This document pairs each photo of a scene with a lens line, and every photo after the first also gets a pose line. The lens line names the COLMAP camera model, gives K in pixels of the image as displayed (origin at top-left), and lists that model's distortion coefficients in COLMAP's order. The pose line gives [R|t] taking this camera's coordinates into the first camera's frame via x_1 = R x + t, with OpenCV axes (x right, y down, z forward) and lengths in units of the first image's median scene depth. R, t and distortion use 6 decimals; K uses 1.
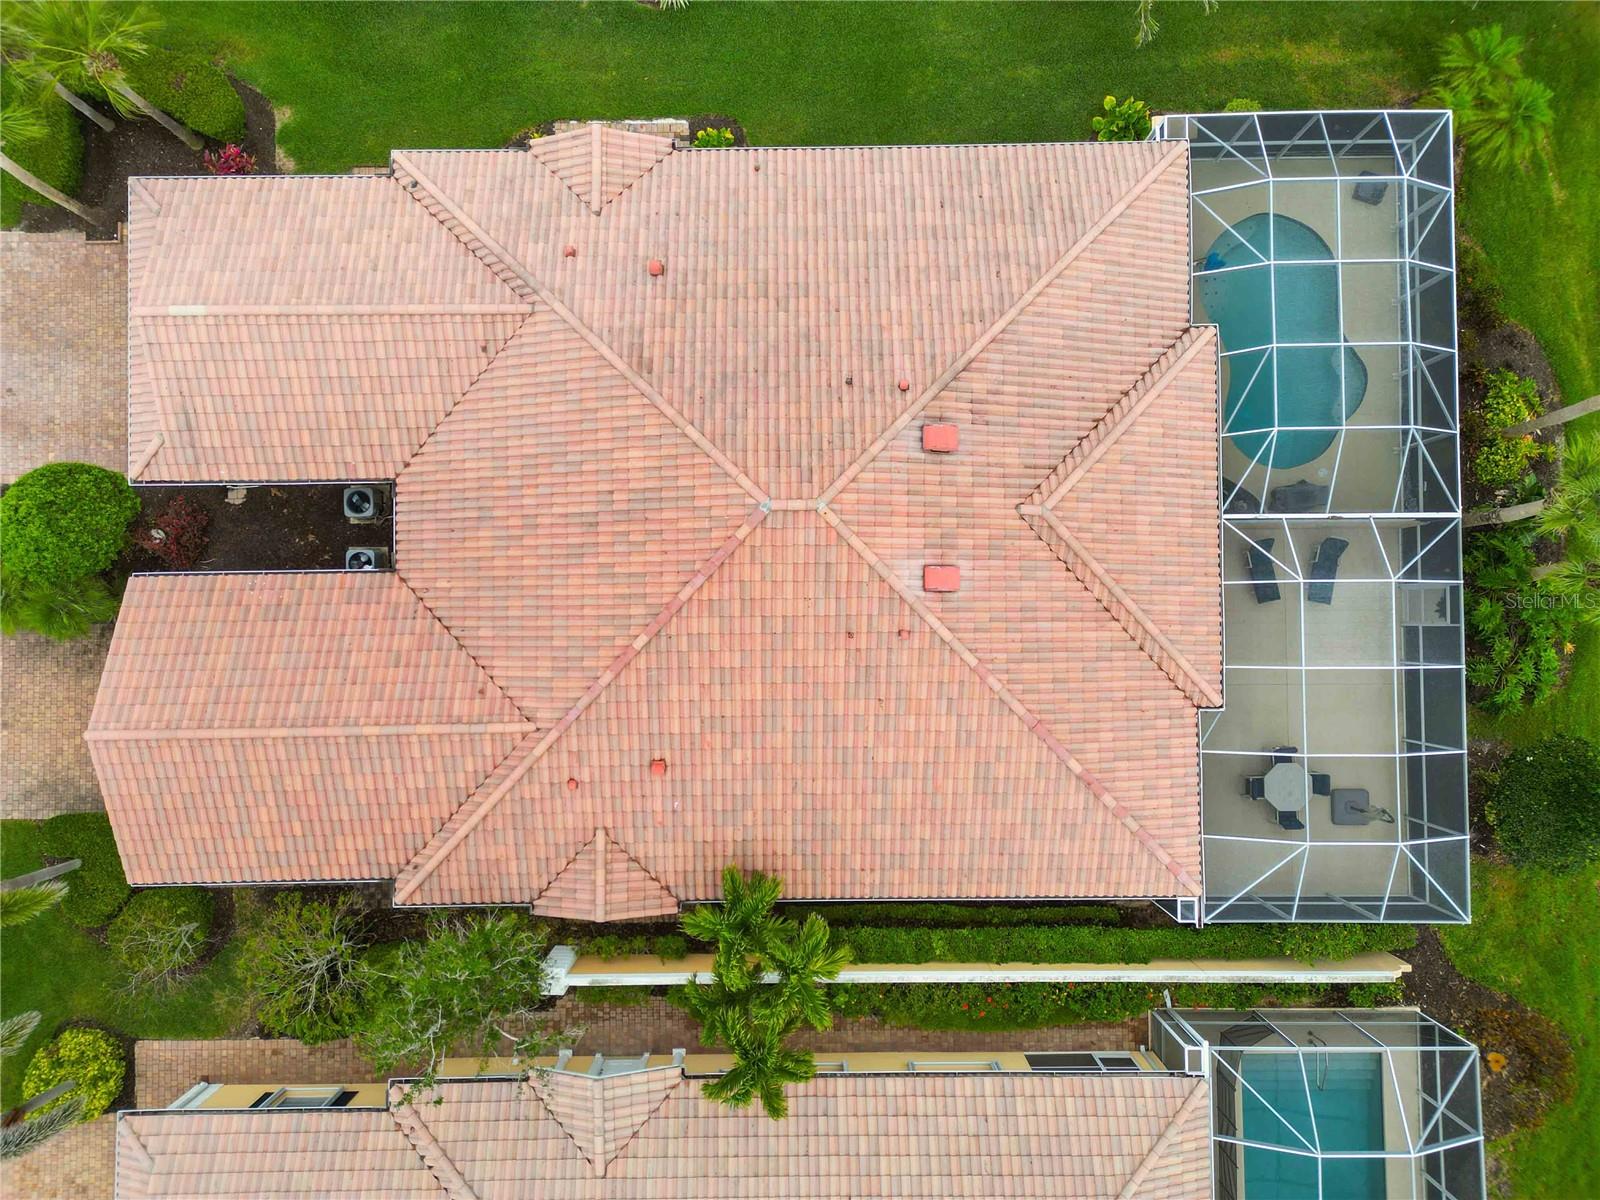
lens RADIAL K [[1112.8, 0, 796.5], [0, 1112.8, 600.1], [0, 0, 1]] dist [0.064260, -0.056667]
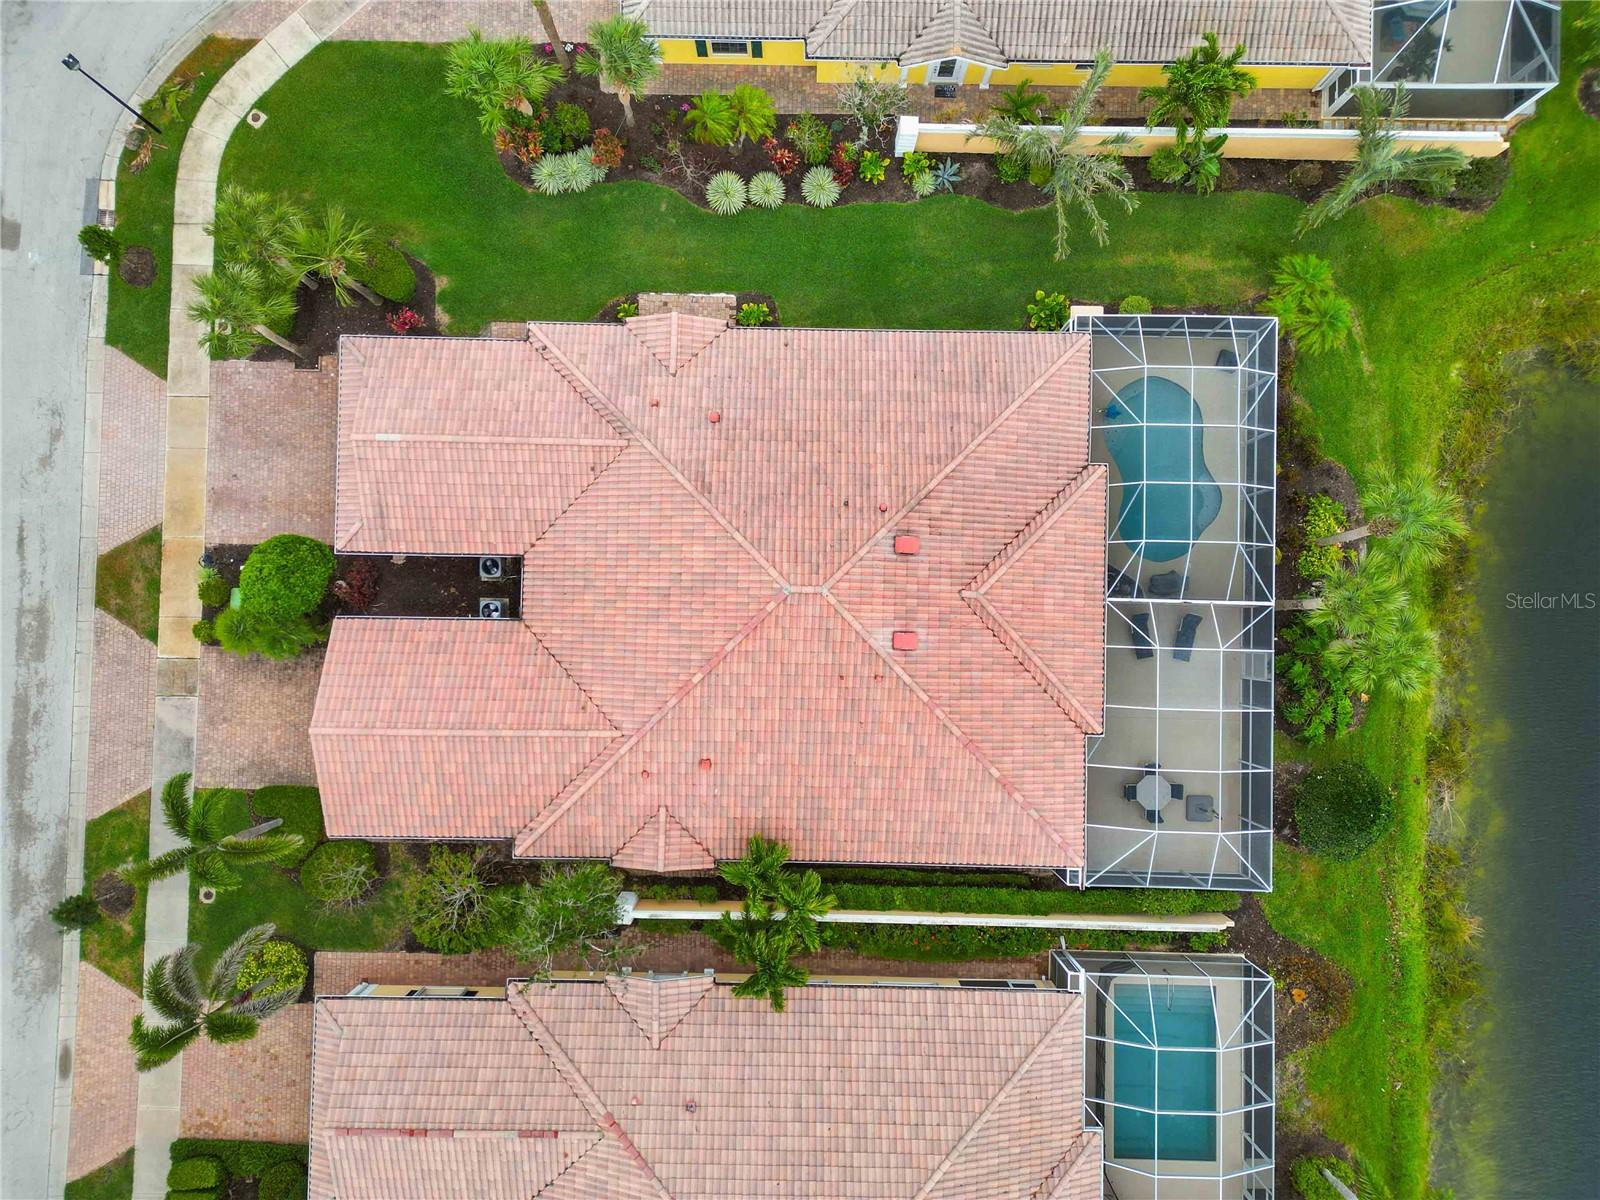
lens RADIAL K [[1112.8, 0, 796.5], [0, 1112.8, 600.1], [0, 0, 1]] dist [0.064260, -0.056667]
pose [[0.999528, 0.030538, 0.003377, -0.017152], [-0.030533, 0.999532, -0.001645, -0.060618], [-0.003425, 0.001541, 0.999993, -0.418643]]
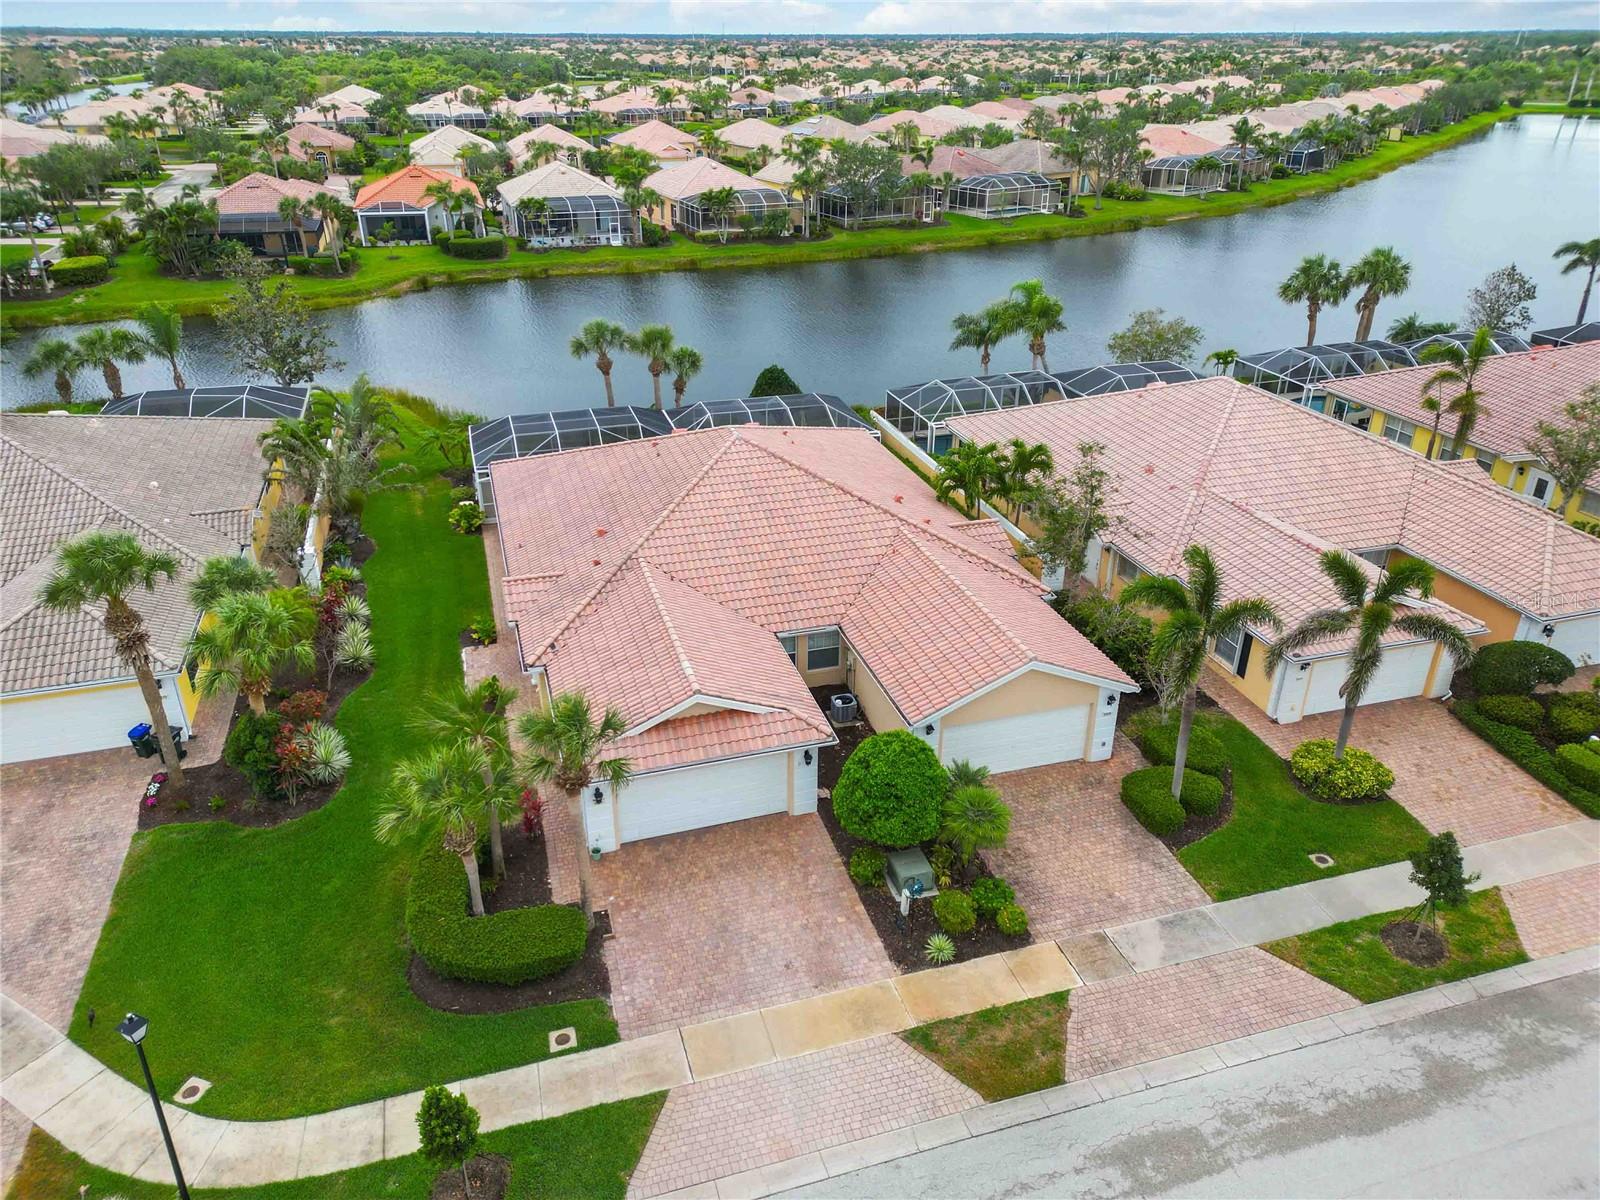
lens RADIAL K [[1112.8, 0, 796.5], [0, 1112.8, 600.1], [0, 0, 1]] dist [0.064260, -0.056667]
pose [[-0.279489, -0.426397, 0.860274, -1.490200], [0.959771, -0.098931, 0.262779, -0.428801], [-0.026941, 0.899110, 0.436893, 0.357539]]
